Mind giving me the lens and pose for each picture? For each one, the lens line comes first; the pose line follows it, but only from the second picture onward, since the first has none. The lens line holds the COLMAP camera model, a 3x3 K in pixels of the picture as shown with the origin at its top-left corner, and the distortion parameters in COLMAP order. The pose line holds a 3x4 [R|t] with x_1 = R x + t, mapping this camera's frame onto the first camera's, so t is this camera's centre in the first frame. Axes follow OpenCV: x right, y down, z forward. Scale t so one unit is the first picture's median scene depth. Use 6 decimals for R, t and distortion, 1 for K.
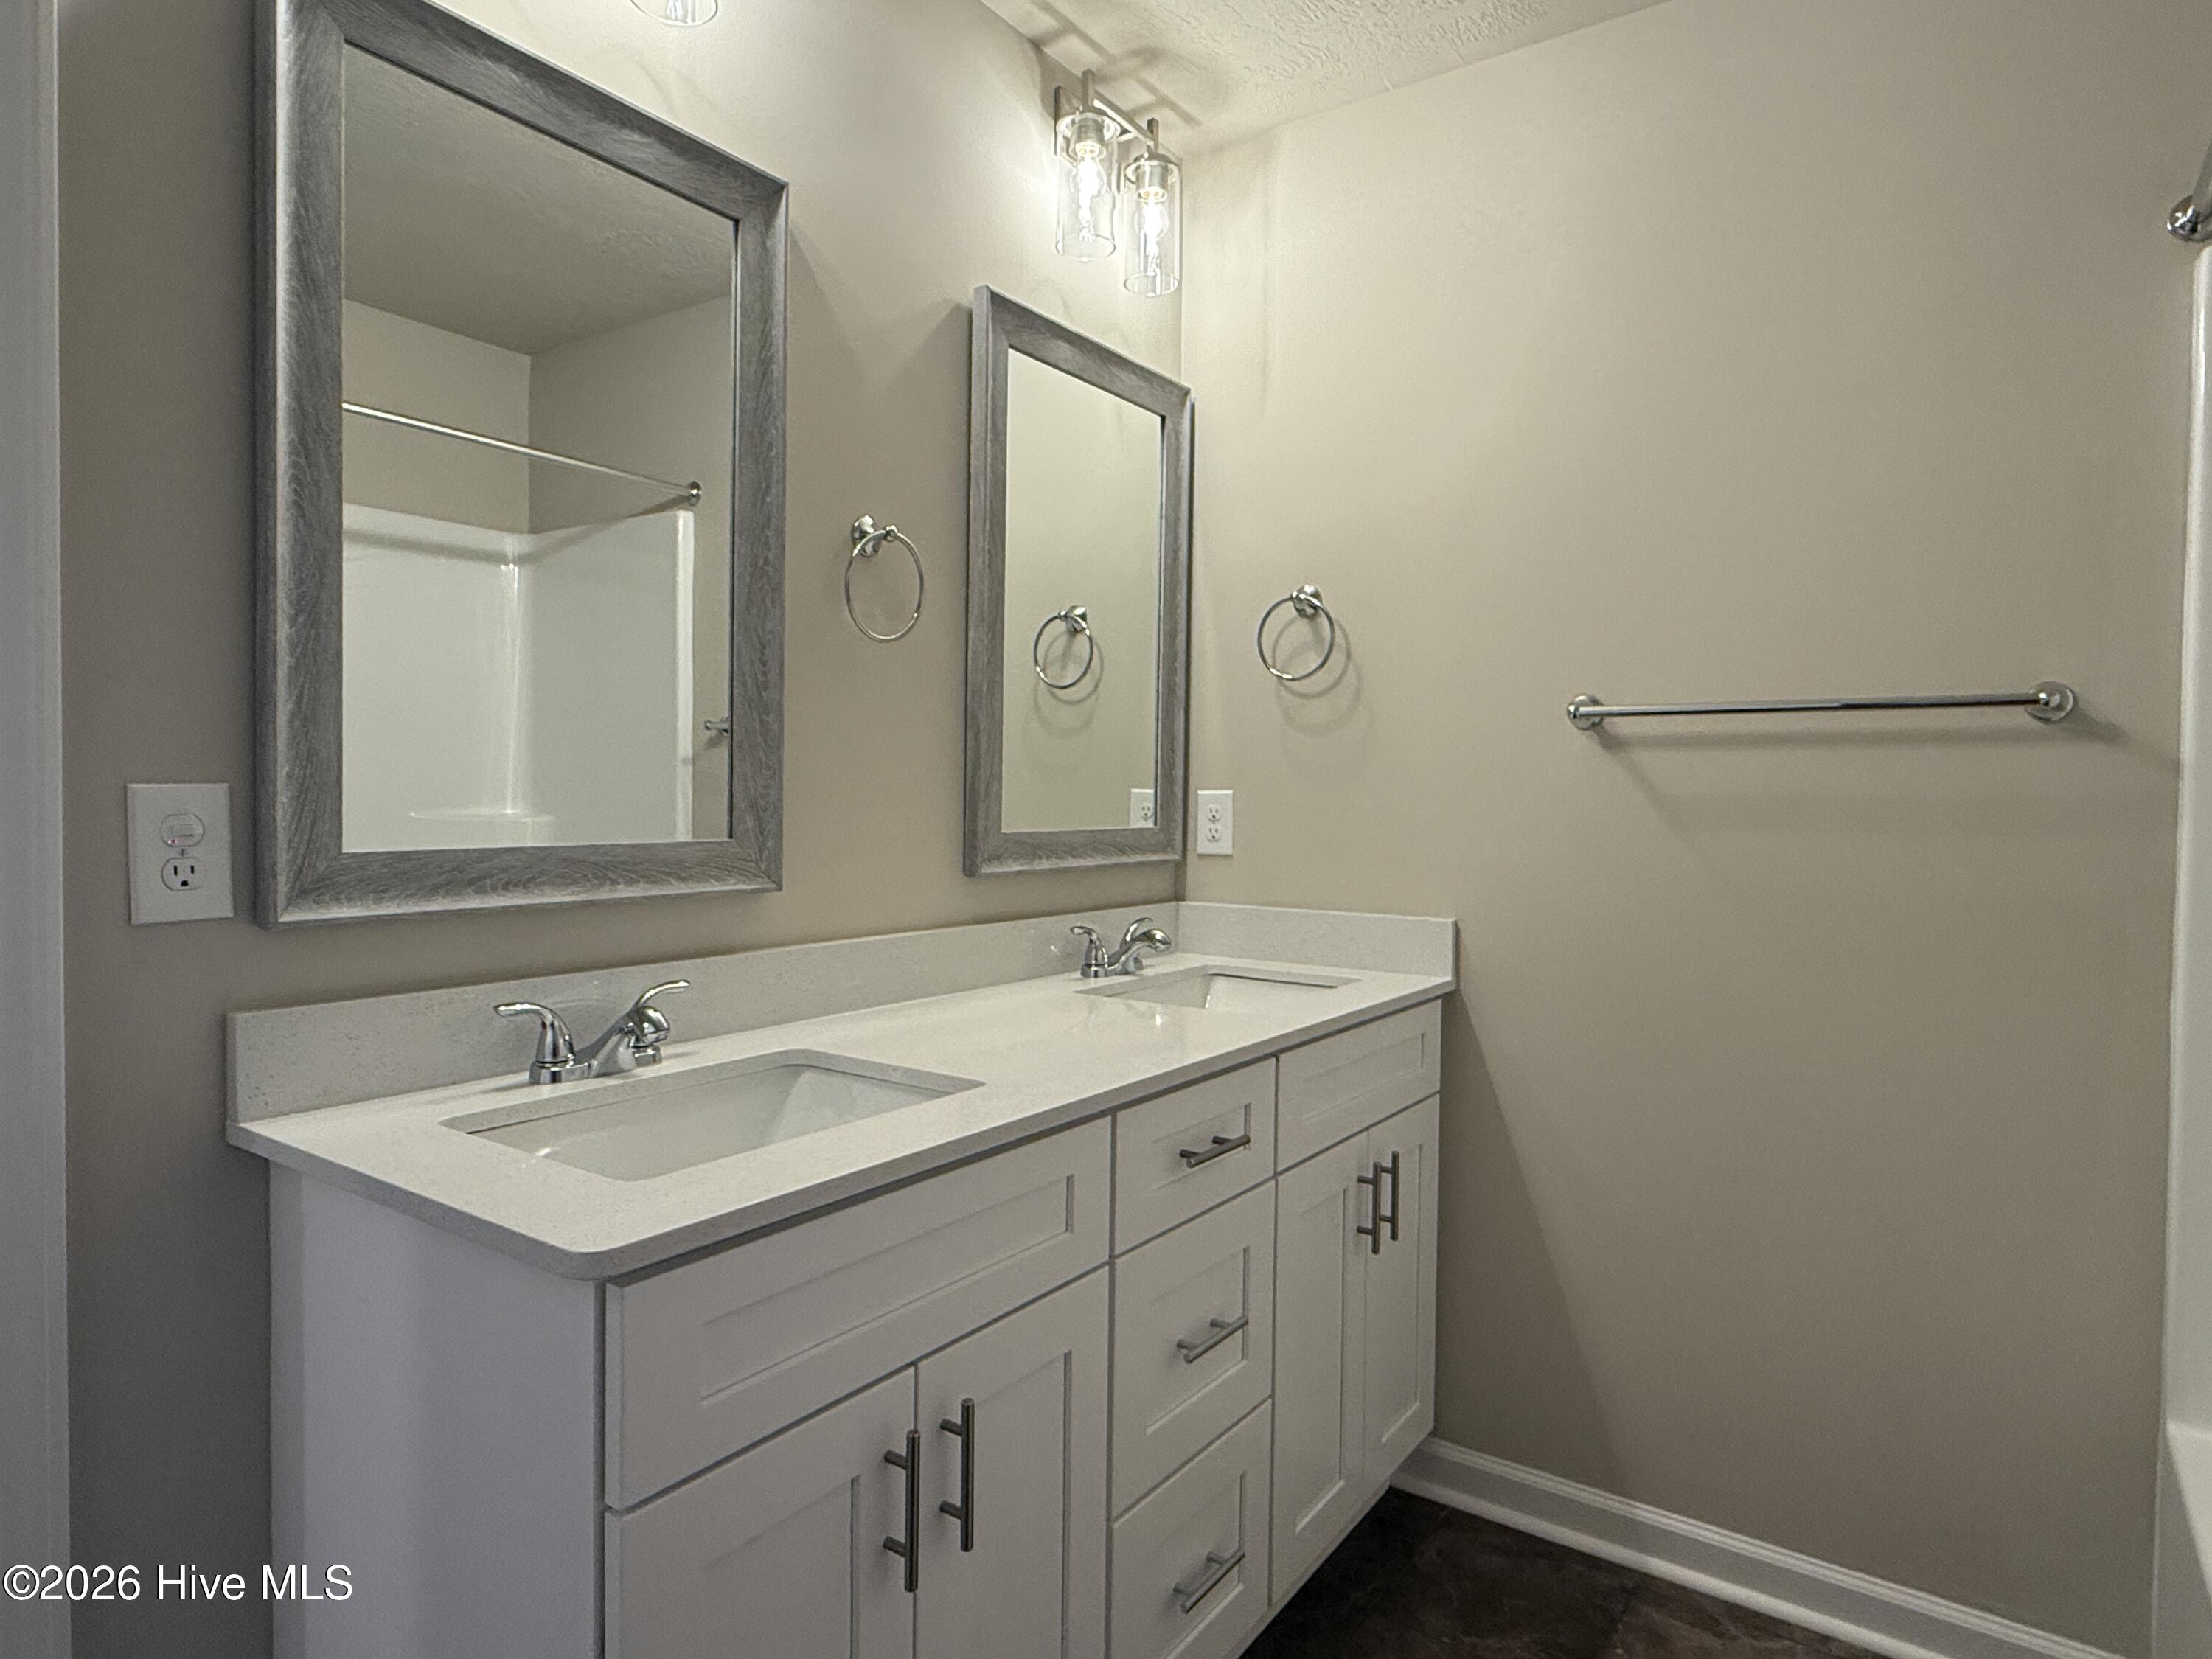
lens RADIAL K [[1287.9, 0, 1106.0], [0, 1287.9, 829.5], [0, 0, 1]] dist [-0.004854, -0.000953]
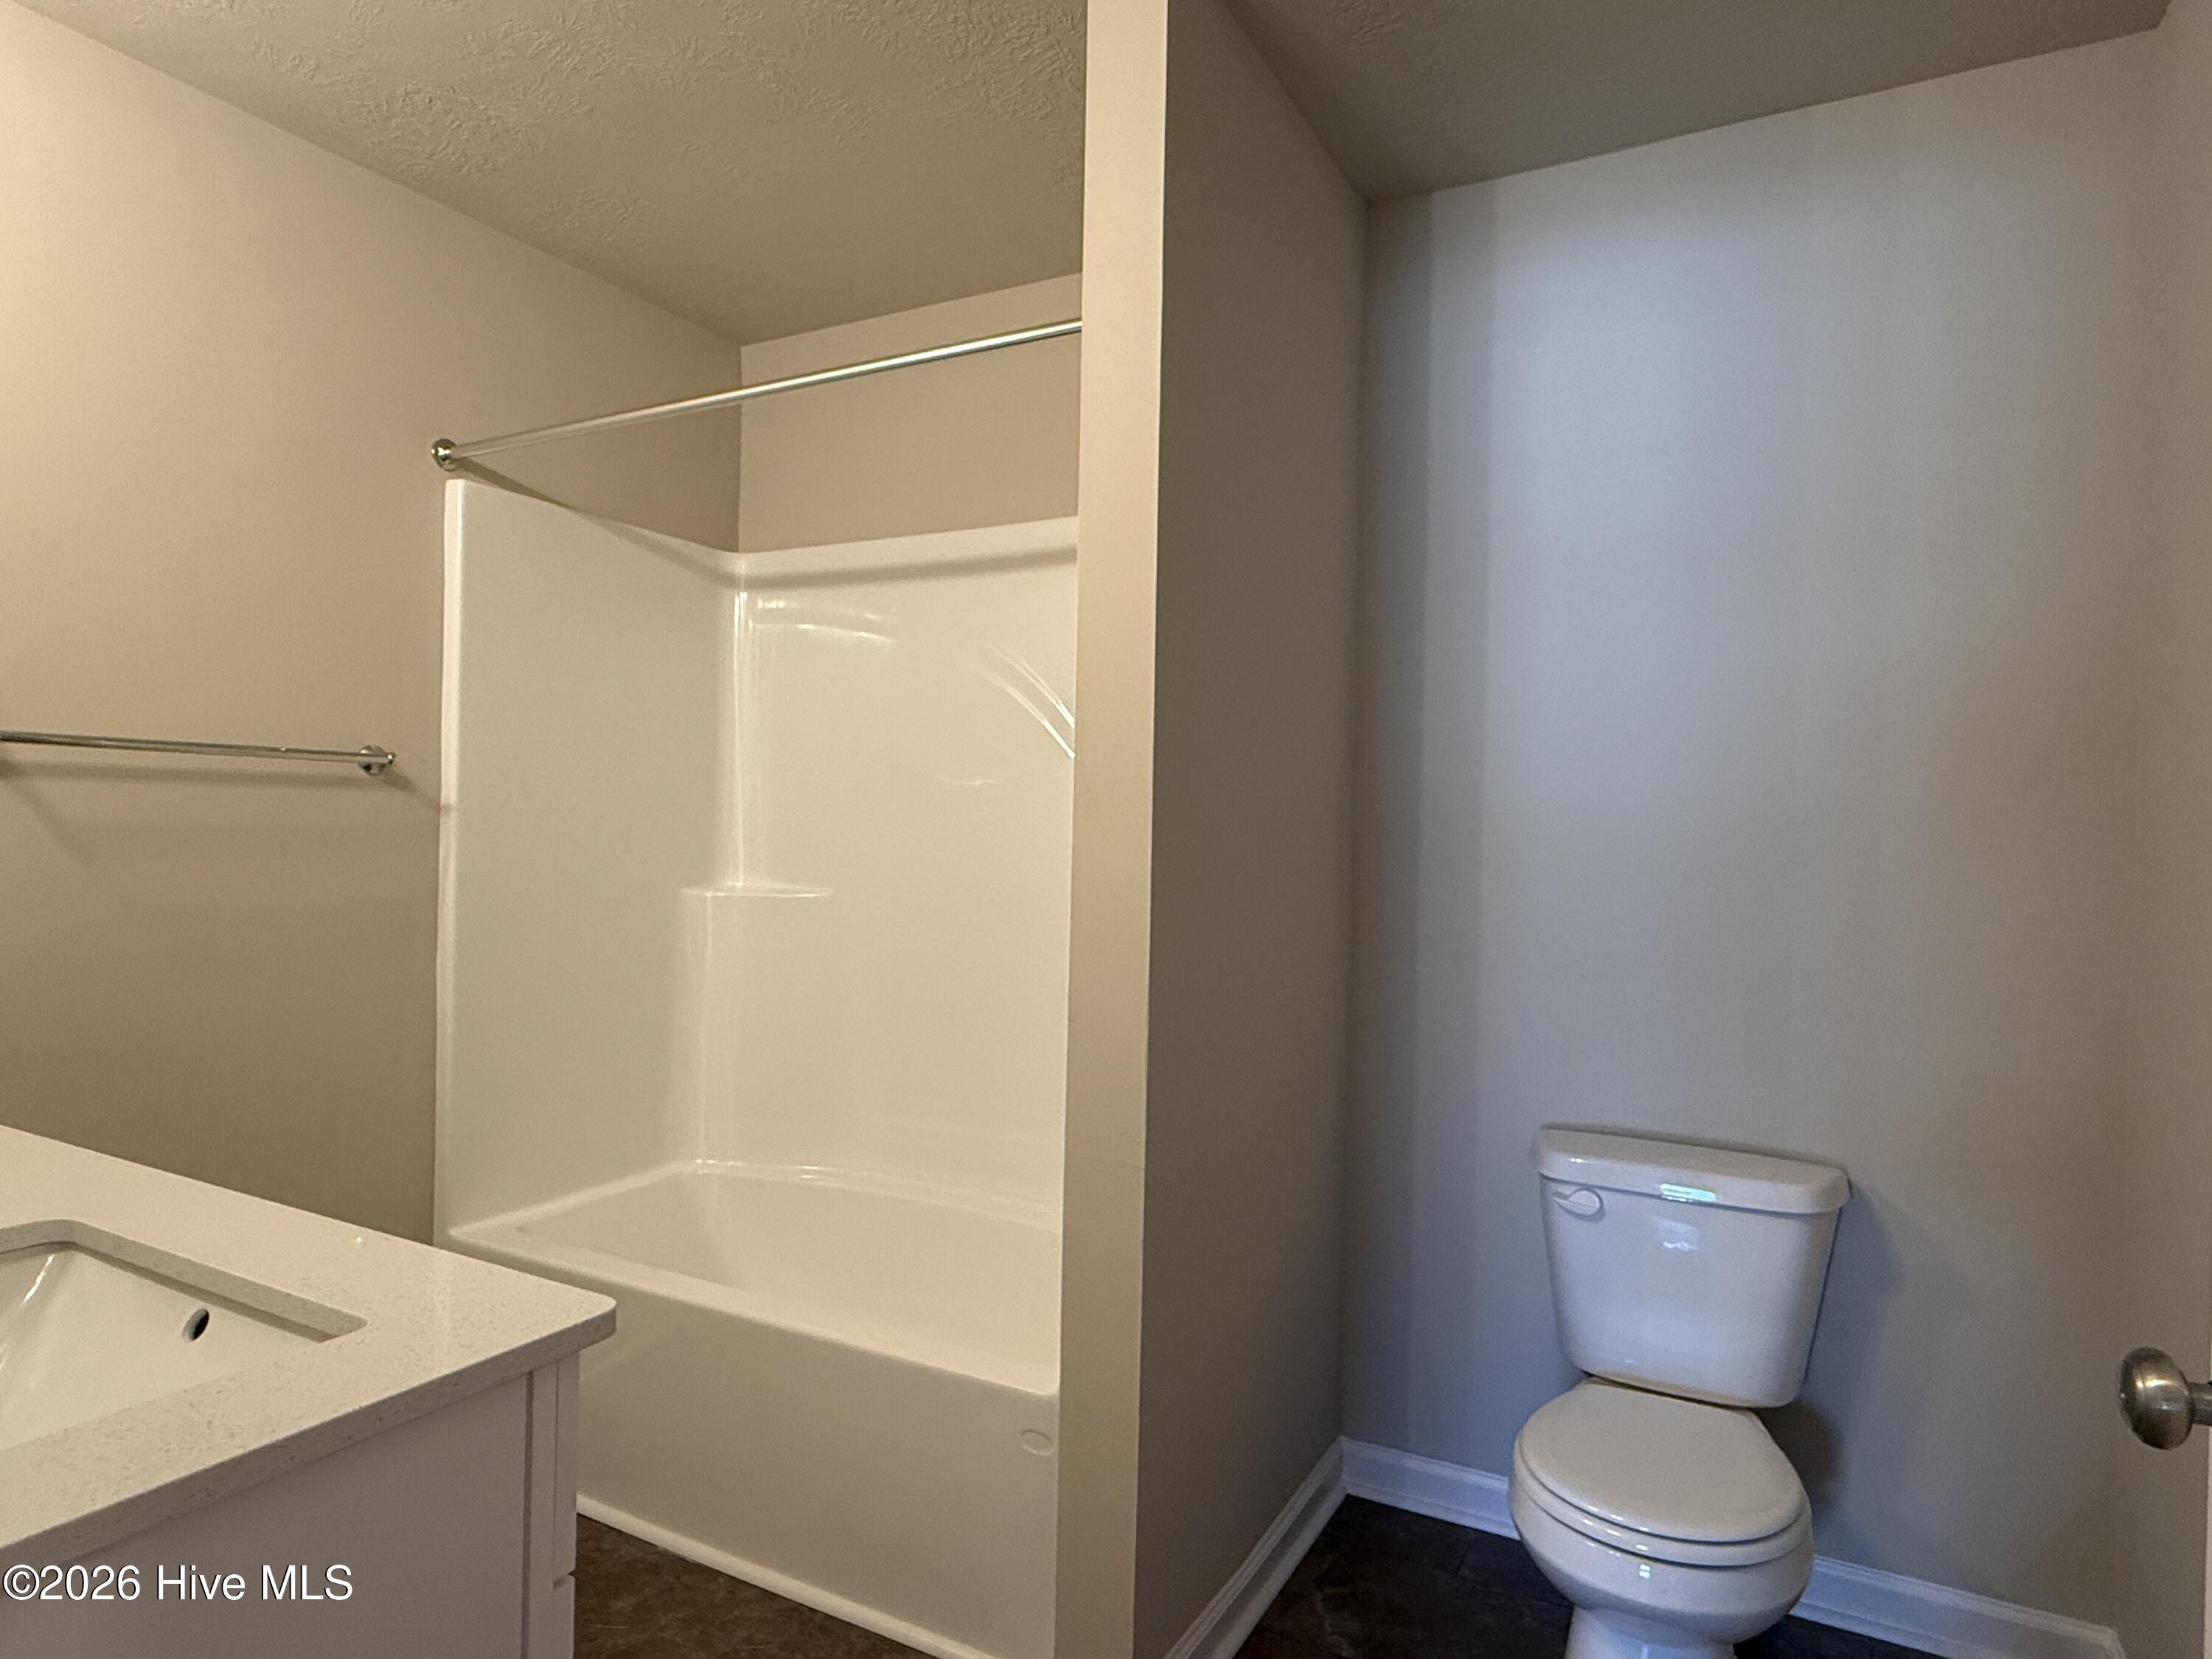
lens RADIAL K [[1287.9, 0, 1106.0], [0, 1287.9, 829.5], [0, 0, 1]] dist [-0.004854, -0.000953]
pose [[-0.133178, -0.011507, 0.991025, -1.561714], [0.008069, 0.999887, 0.012695, -0.066506], [-0.991059, 0.009687, -0.133070, 0.774232]]
